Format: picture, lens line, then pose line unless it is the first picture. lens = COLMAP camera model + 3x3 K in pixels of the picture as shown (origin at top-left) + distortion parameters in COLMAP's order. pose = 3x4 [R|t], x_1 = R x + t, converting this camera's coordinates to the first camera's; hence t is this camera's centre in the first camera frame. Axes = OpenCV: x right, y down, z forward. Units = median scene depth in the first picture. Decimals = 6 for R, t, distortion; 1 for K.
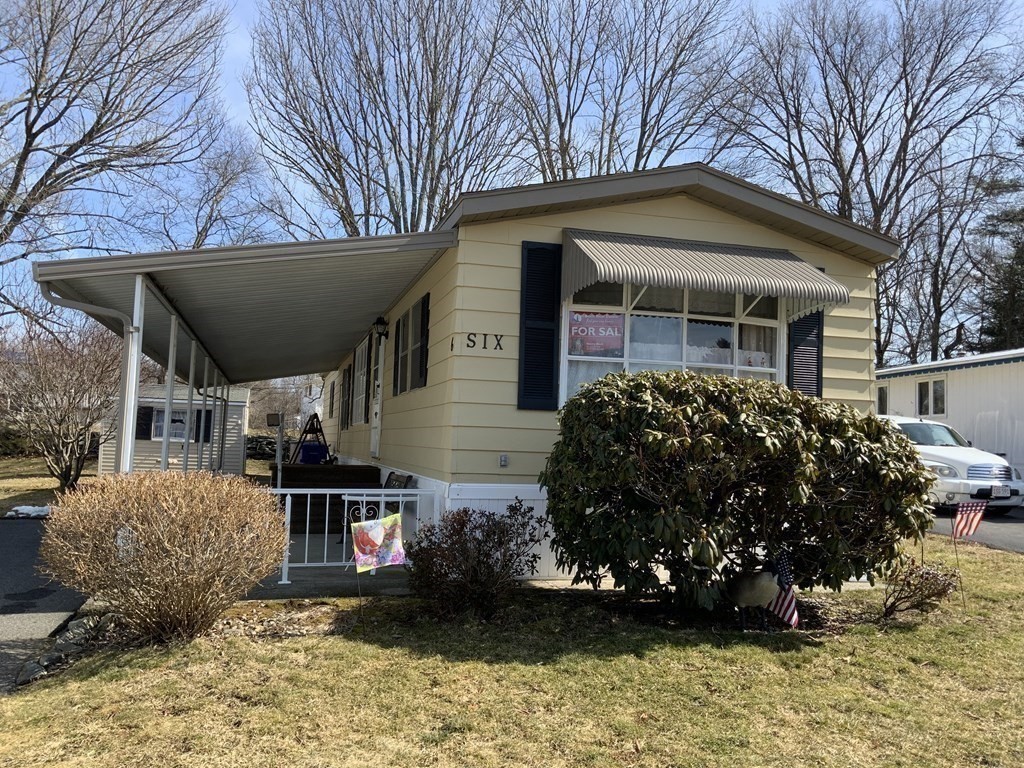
lens RADIAL K [[860.5, 0, 507.4], [0, 860.5, 381.6], [0, 0, 1]] dist [0.003895, 0.004923]
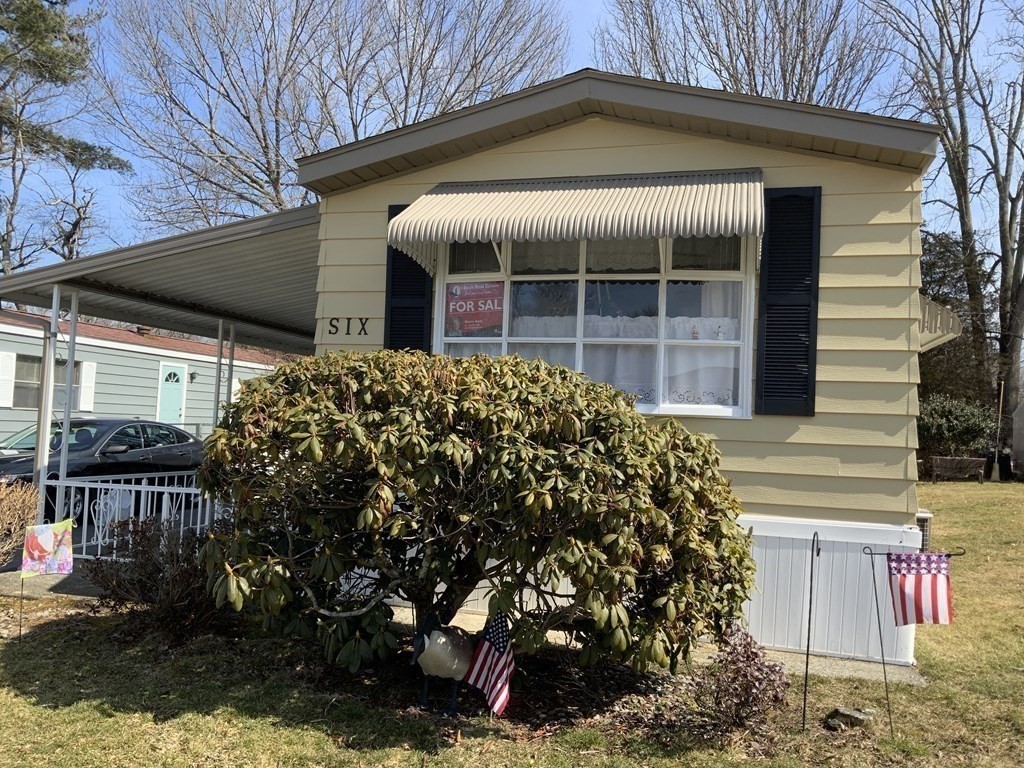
lens RADIAL K [[860.5, 0, 512.7], [0, 860.5, 380.3], [0, 0, 1]] dist [0.003895, 0.004923]
pose [[0.852358, -0.026871, -0.522268, 0.551720], [0.027989, 0.999592, -0.005750, 0.016928], [0.522209, -0.009717, 0.852762, 0.332994]]
